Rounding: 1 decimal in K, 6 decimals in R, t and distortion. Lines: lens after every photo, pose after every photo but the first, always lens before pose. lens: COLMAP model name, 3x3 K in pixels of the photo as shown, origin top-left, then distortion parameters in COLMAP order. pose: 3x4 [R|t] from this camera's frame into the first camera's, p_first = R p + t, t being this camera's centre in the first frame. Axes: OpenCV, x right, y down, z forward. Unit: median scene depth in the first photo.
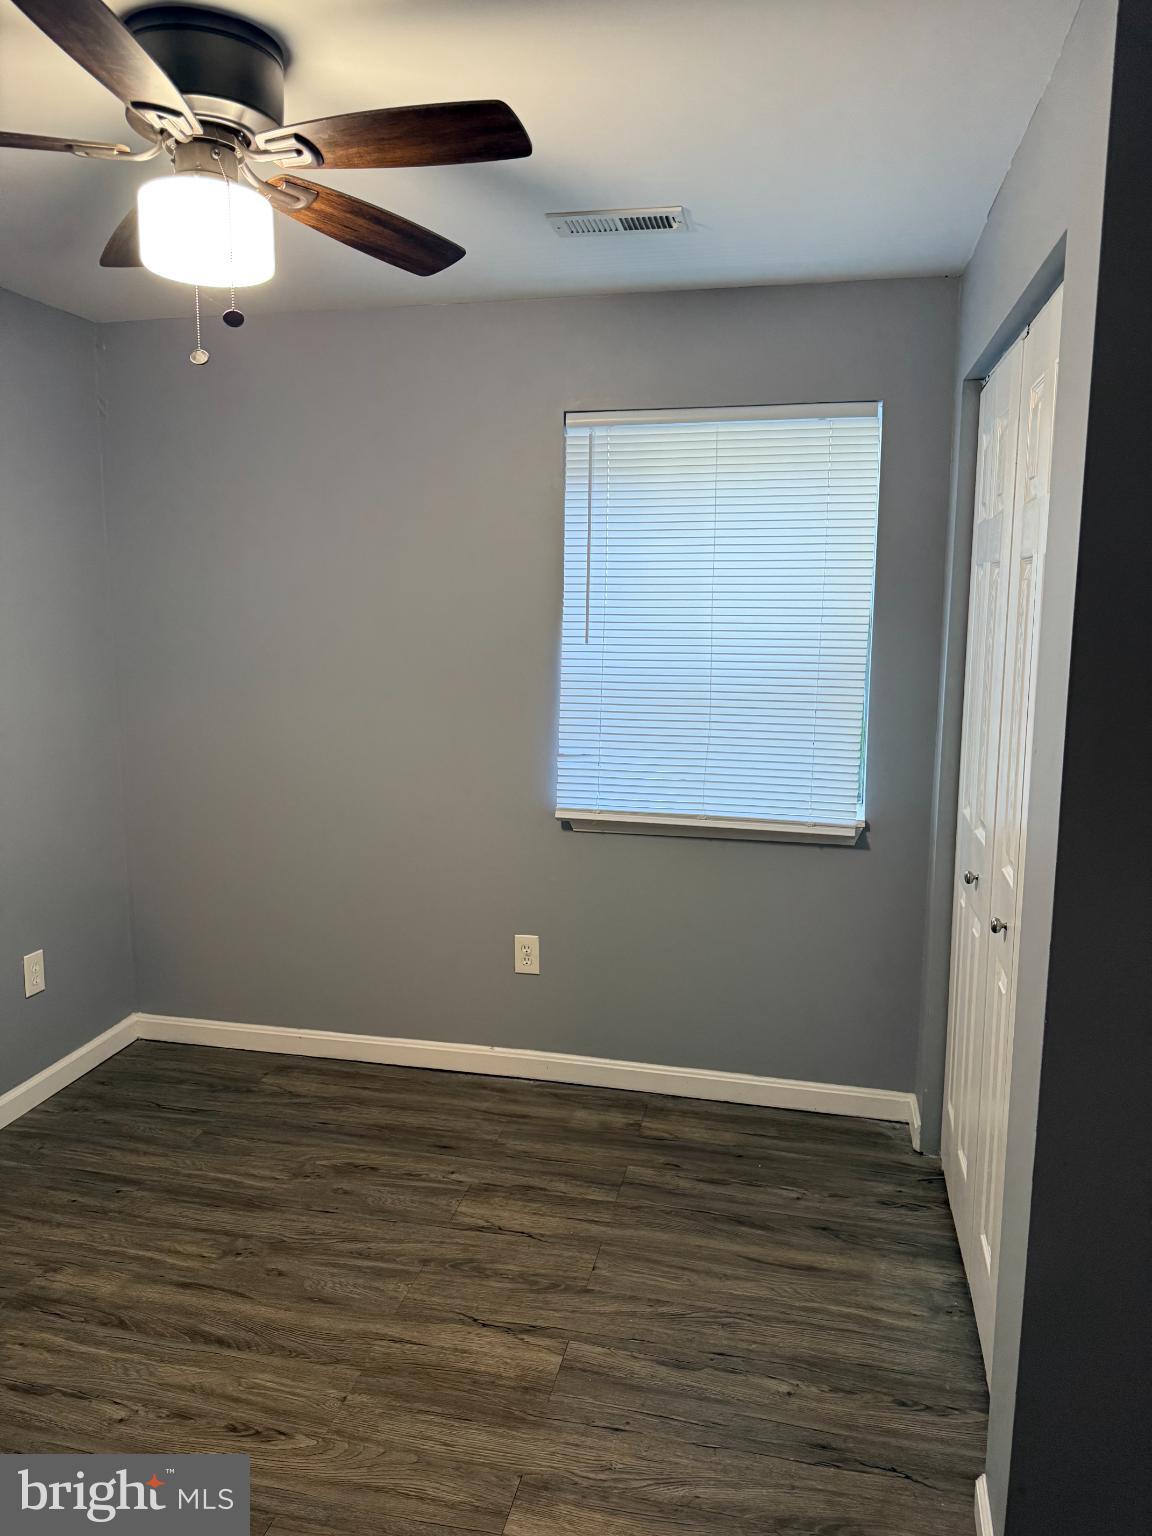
lens RADIAL K [[1088.0, 0, 580.1], [0, 1088.0, 762.2], [0, 0, 1]] dist [0.026746, -0.034877]
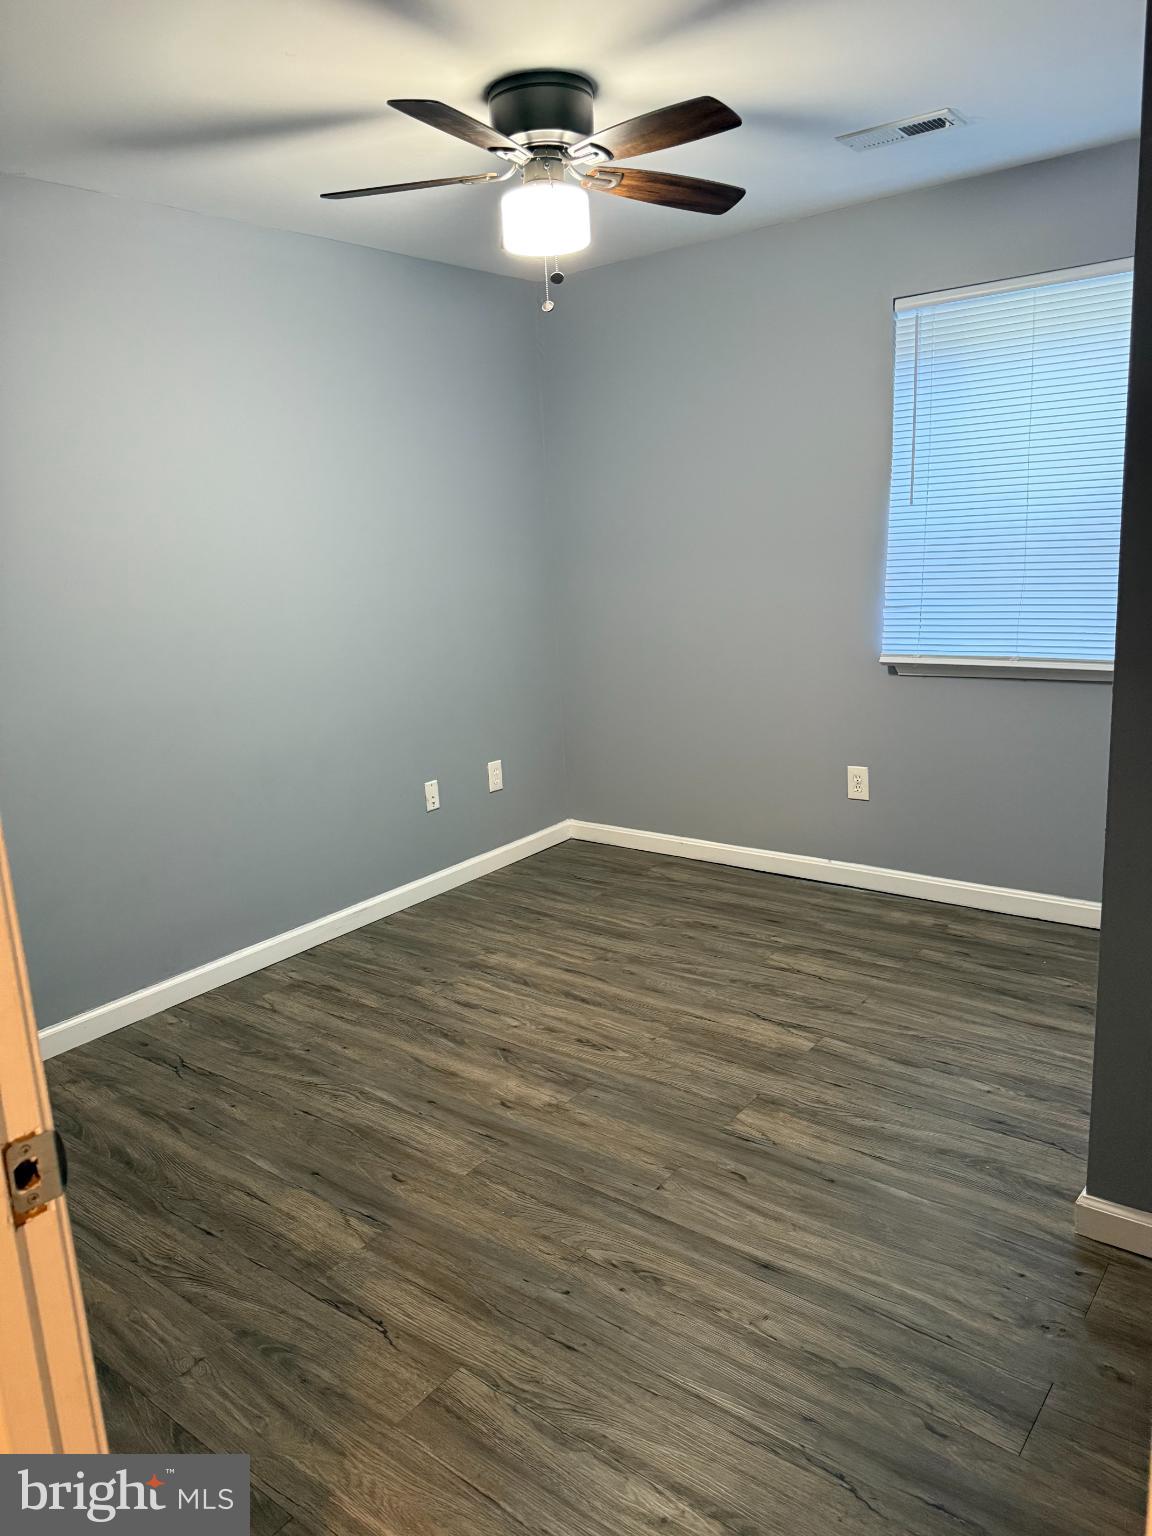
lens RADIAL K [[1072.6, 0, 576.0], [0, 1072.6, 768.0], [0, 0, 1]] dist [0.133978, -0.231182]
pose [[0.899561, 0.035886, -0.435318, 0.241033], [-0.002538, 0.997032, 0.076947, 0.094201], [0.436788, -0.068114, 0.896982, -0.239335]]
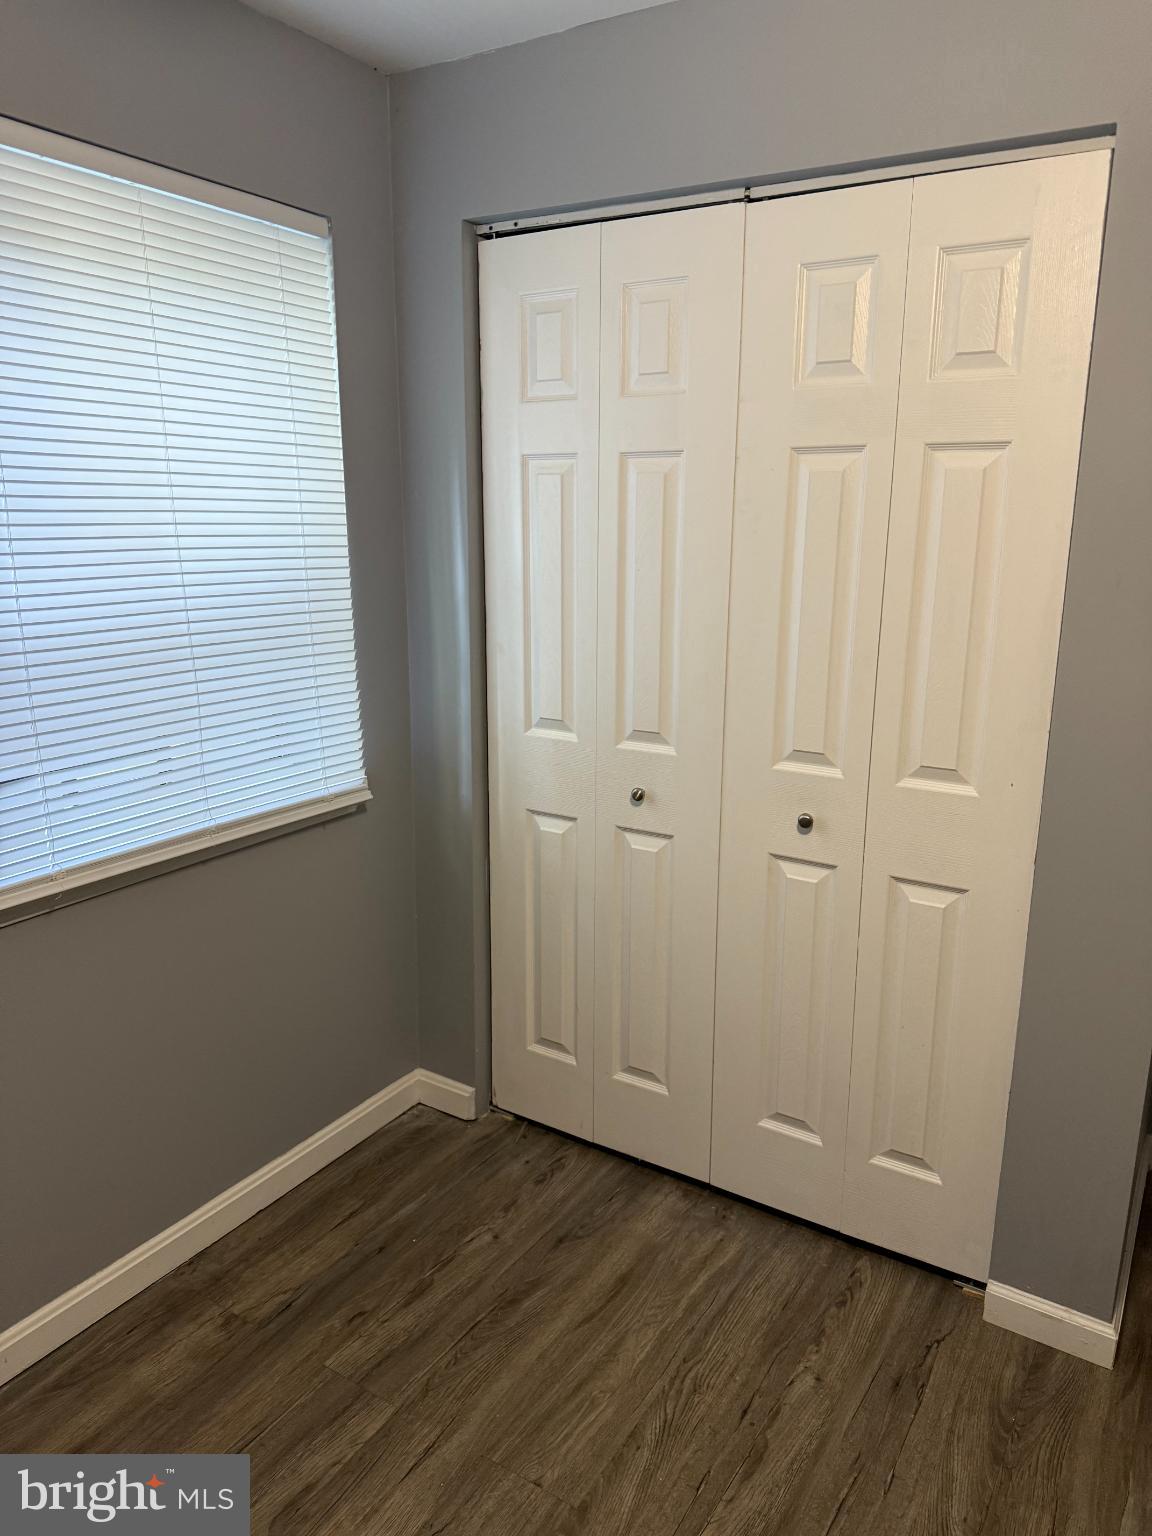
lens RADIAL K [[1088.0, 0, 580.1], [0, 1088.0, 762.2], [0, 0, 1]] dist [0.026746, -0.034877]
pose [[0.335875, -0.217657, 0.916413, -0.485869], [0.138749, 0.973754, 0.180423, -0.092212], [-0.931631, 0.066552, 0.357260, 0.672486]]
